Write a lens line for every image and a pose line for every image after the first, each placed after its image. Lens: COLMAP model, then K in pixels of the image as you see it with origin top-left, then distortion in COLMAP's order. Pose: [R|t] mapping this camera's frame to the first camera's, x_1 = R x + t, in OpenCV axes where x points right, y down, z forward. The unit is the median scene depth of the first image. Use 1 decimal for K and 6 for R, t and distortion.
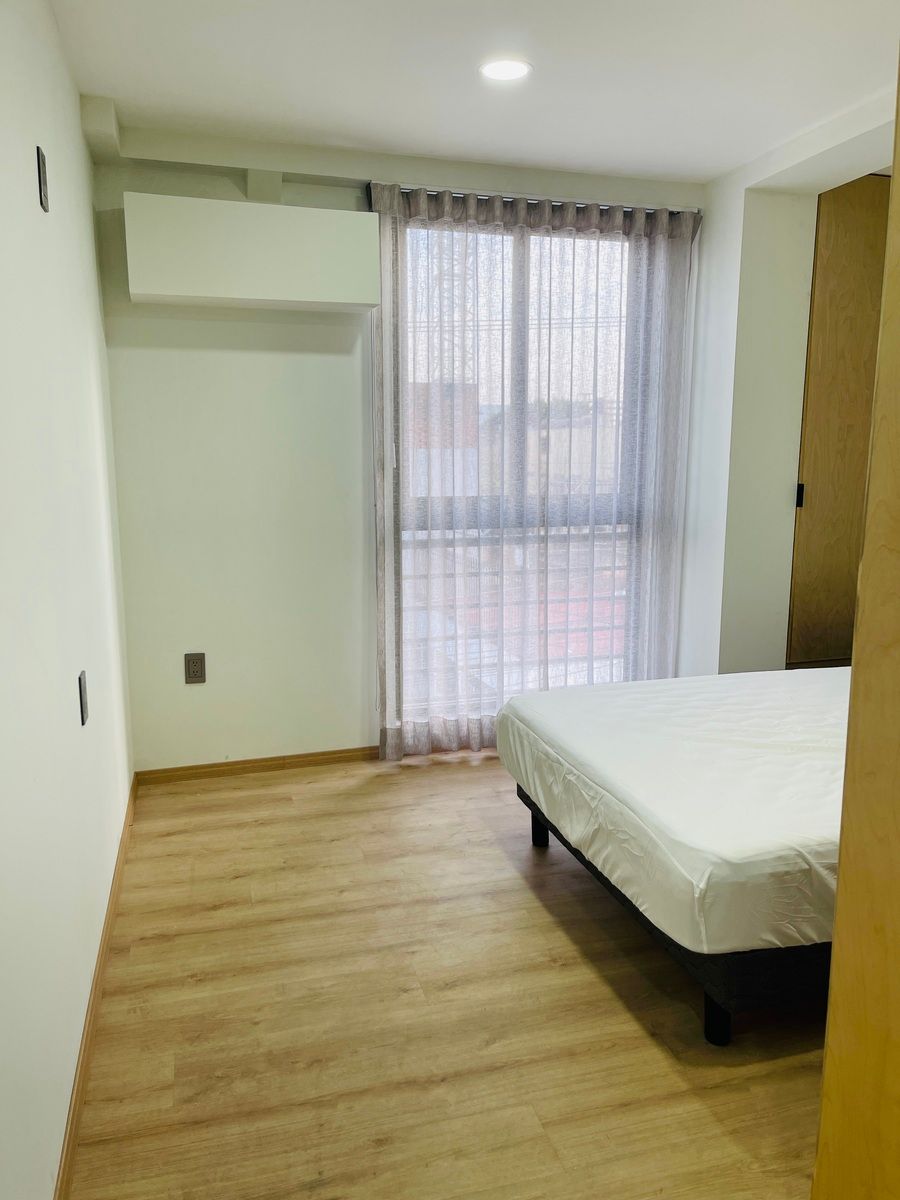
lens RADIAL K [[899.4, 0, 455.3], [0, 899.4, 603.8], [0, 0, 1]] dist [0.055430, -0.071436]
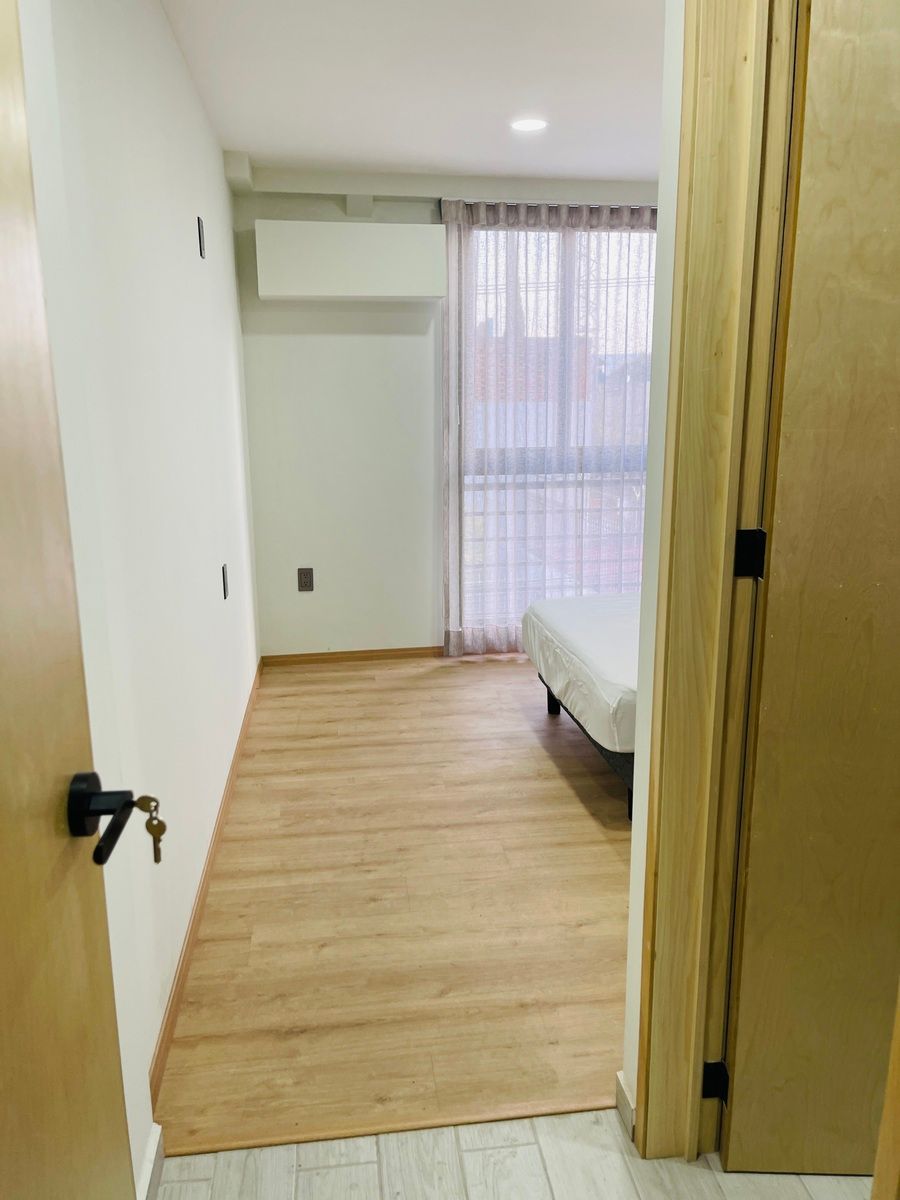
lens RADIAL K [[899.4, 0, 448.9], [0, 899.4, 601.4], [0, 0, 1]] dist [0.055430, -0.071436]
pose [[0.989333, 0.022770, -0.143884, 0.113559], [-0.015810, 0.998657, 0.049330, 0.036122], [0.144814, -0.046529, 0.988364, -0.281772]]
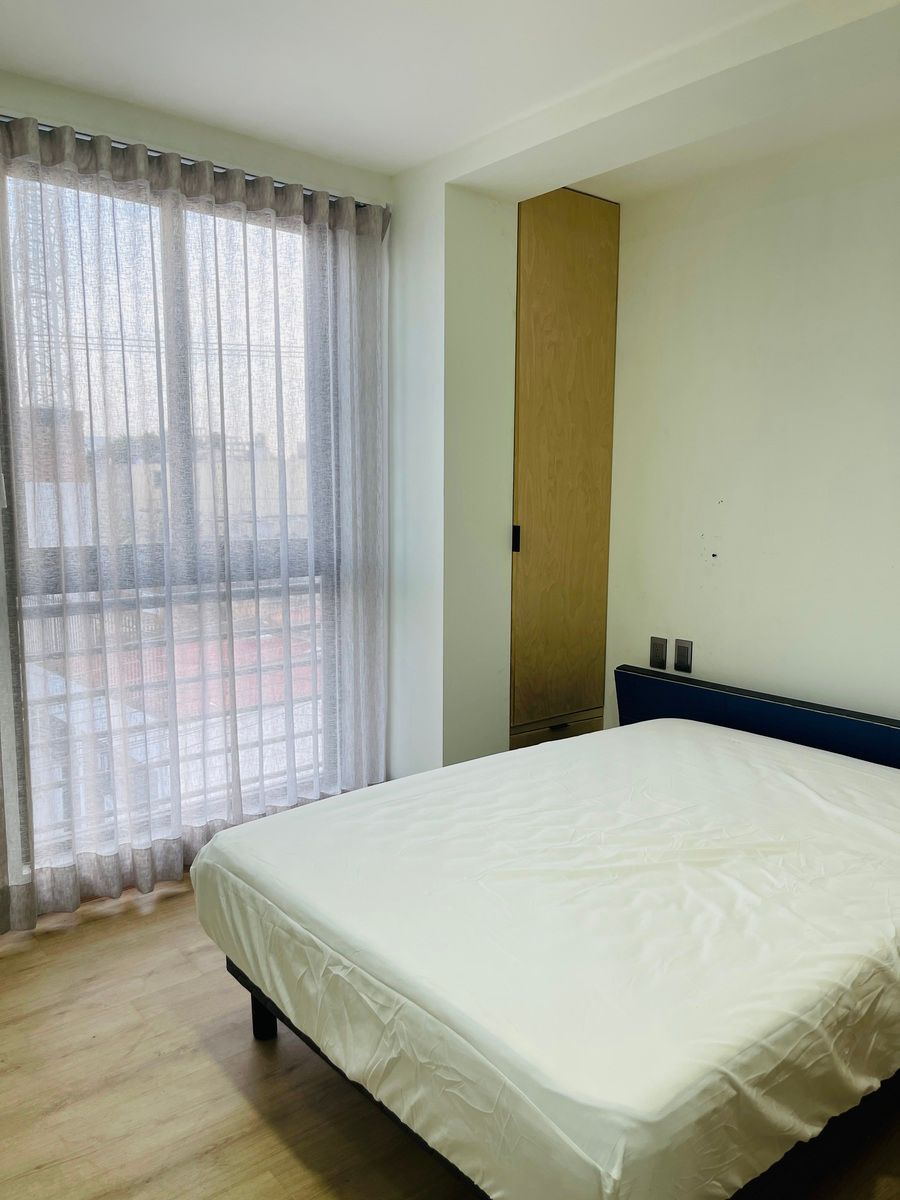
lens RADIAL K [[899.4, 0, 447.4], [0, 899.4, 605.6], [0, 0, 1]] dist [0.055430, -0.071436]
pose [[0.918245, -0.046860, 0.393231, -0.034979], [0.061228, 0.997834, -0.024067, -0.040457], [-0.391251, 0.046176, 0.919125, 0.240232]]
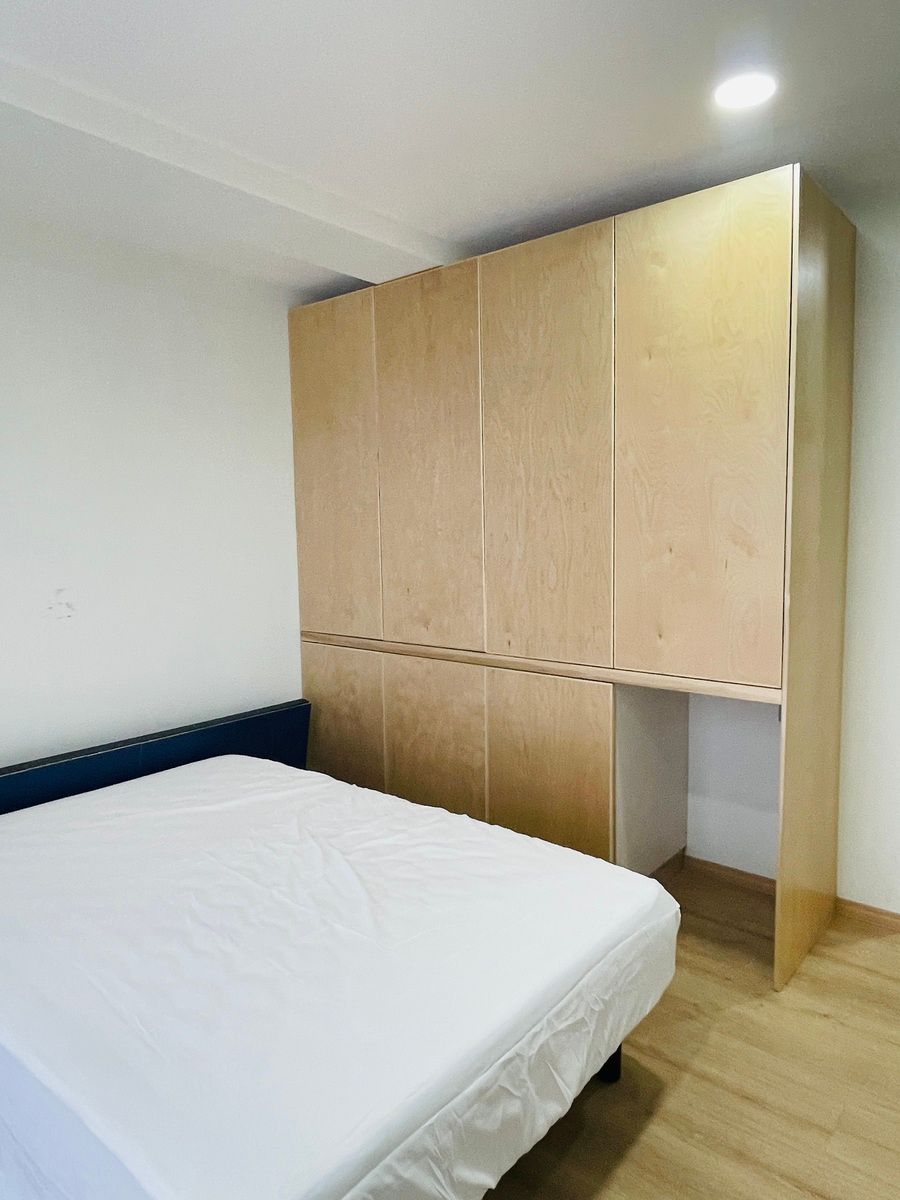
lens RADIAL K [[783.0, 0, 441.5], [0, 783.0, 606.0], [0, 0, 1]] dist [0.017485, -0.016068]
pose [[-0.556885, -0.080148, 0.826713, -0.203382], [0.160703, 0.966129, 0.201916, -0.176102], [-0.814895, 0.245299, -0.525143, 0.912788]]
